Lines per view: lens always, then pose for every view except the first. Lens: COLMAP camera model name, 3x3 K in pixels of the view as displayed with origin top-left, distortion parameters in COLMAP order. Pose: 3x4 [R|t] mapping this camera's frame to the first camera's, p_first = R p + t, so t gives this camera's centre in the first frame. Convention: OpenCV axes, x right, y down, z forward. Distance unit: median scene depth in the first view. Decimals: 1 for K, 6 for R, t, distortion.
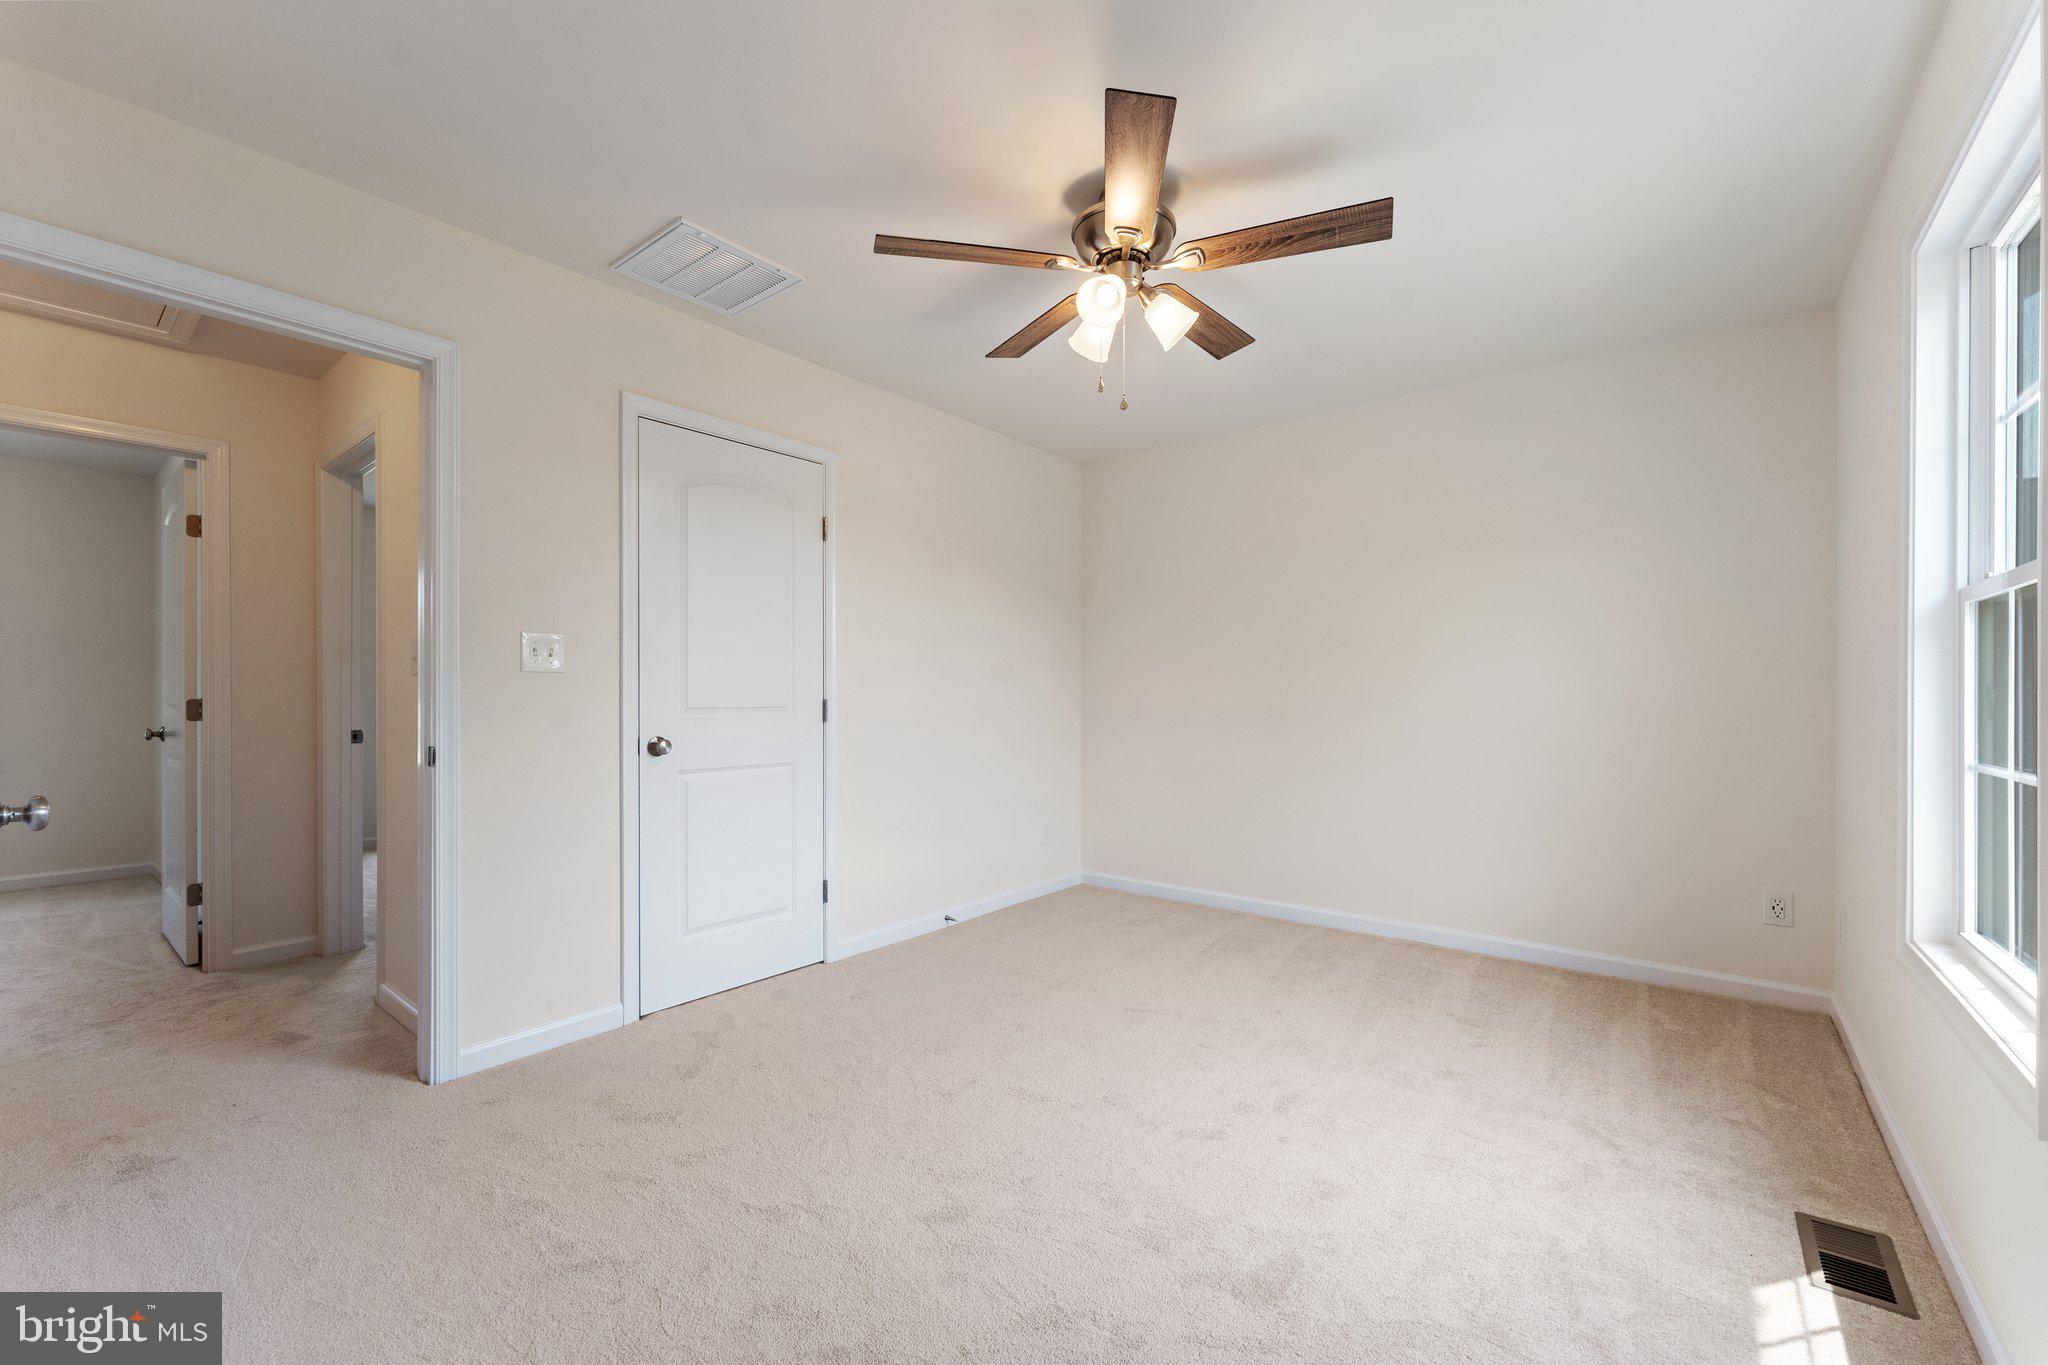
lens RADIAL K [[839.7, 0, 1018.9], [0, 839.7, 686.5], [0, 0, 1]] dist [-0.001767, -0.000685]
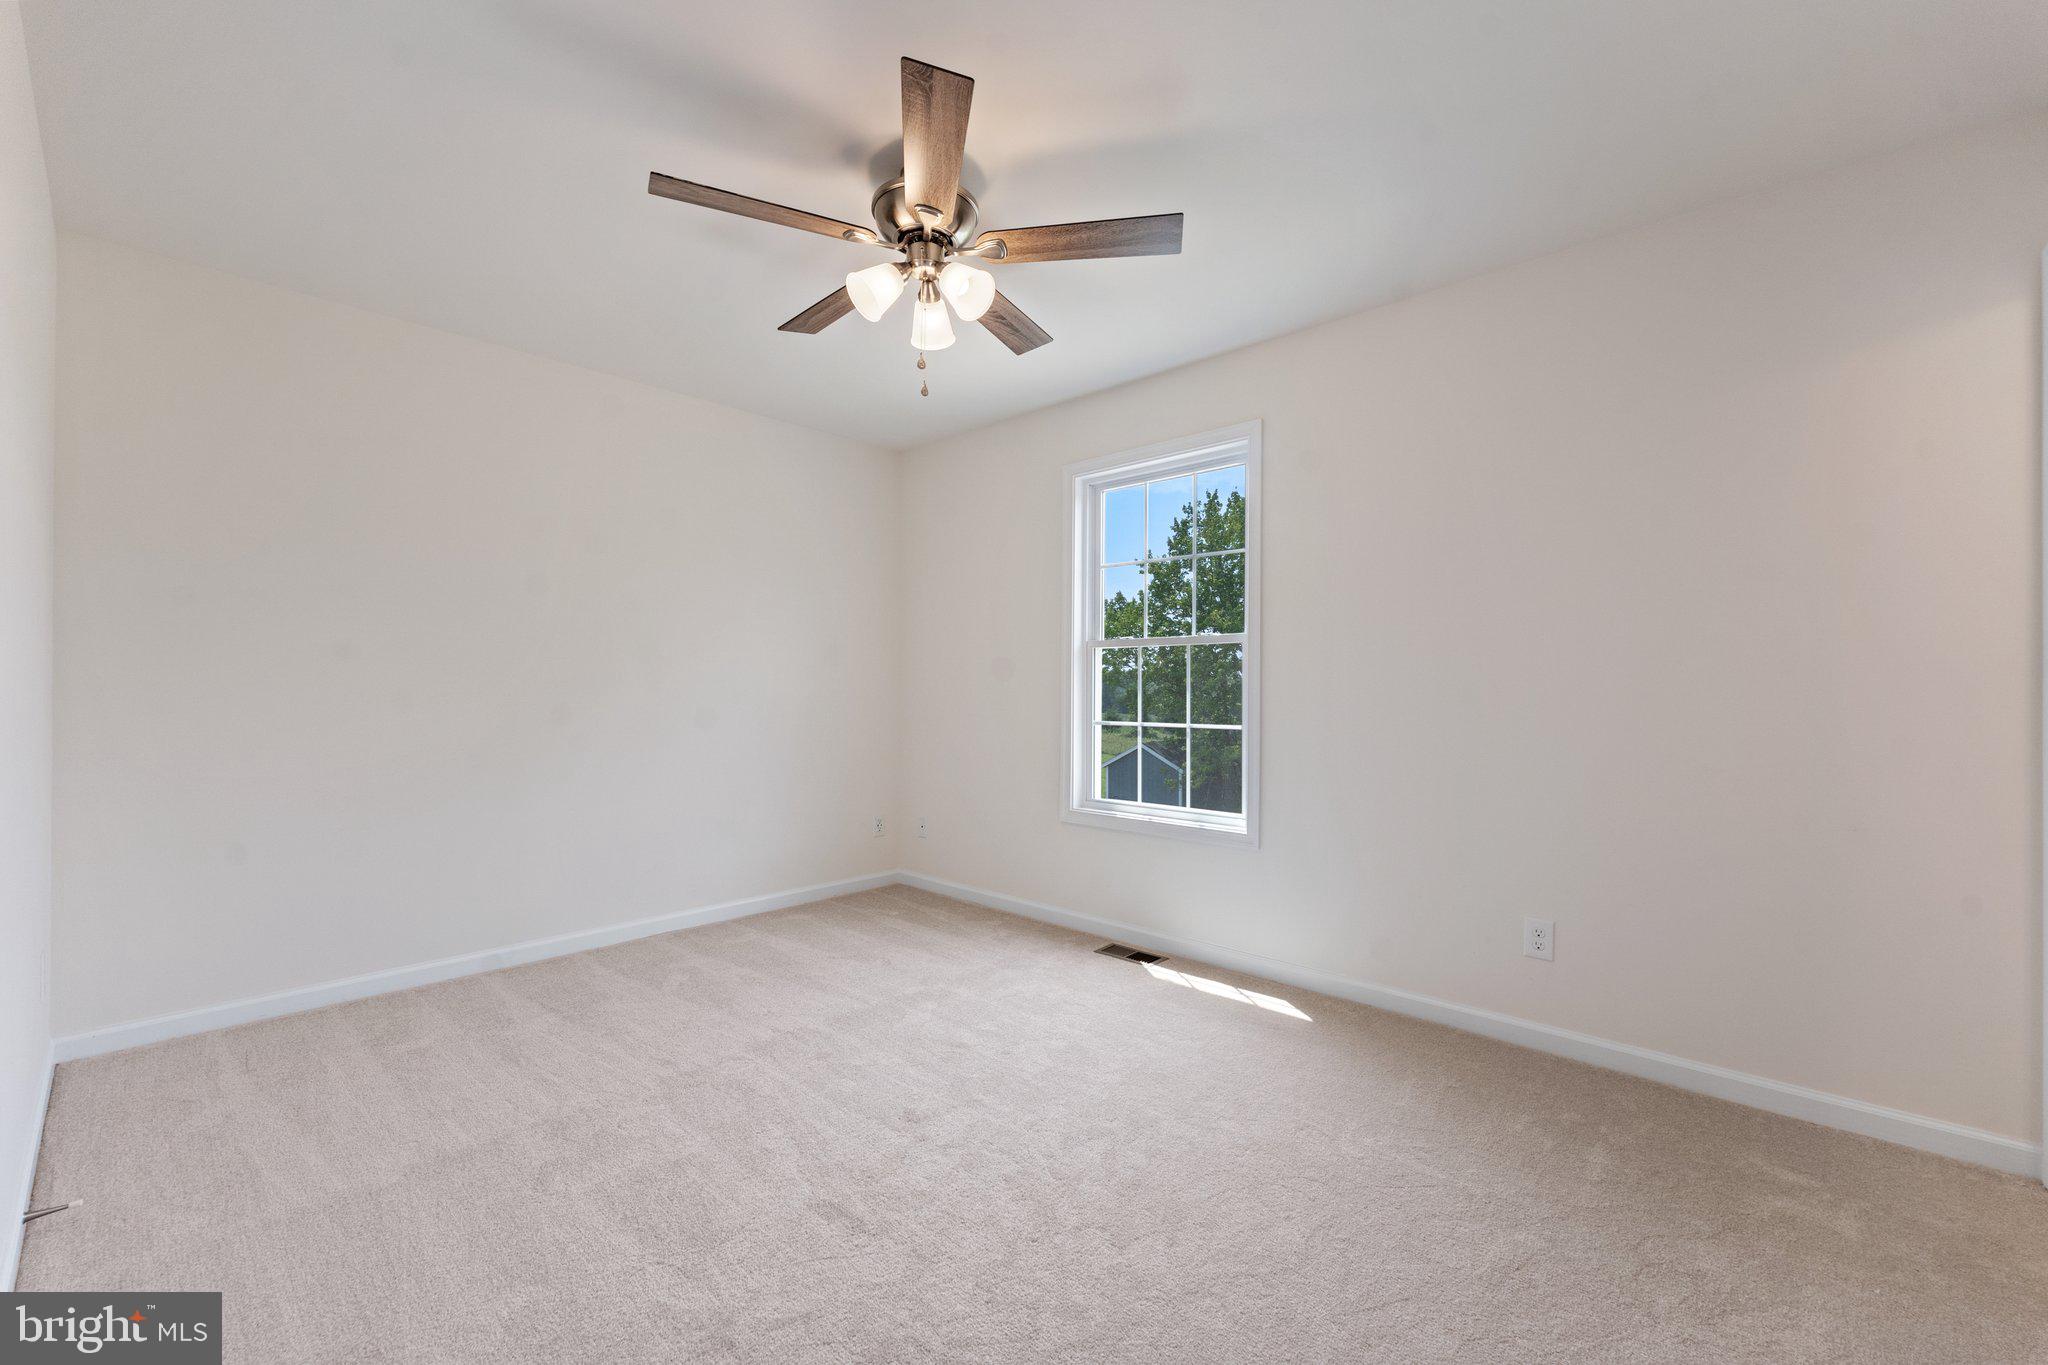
lens RADIAL K [[839.7, 0, 1029.2], [0, 839.7, 682.9], [0, 0, 1]] dist [-0.001767, -0.000685]
pose [[0.072004, -0.000381, 0.997404, -0.722997], [-0.007990, 0.999968, 0.000959, -0.004104], [-0.997372, -0.008038, 0.071999, 0.697955]]
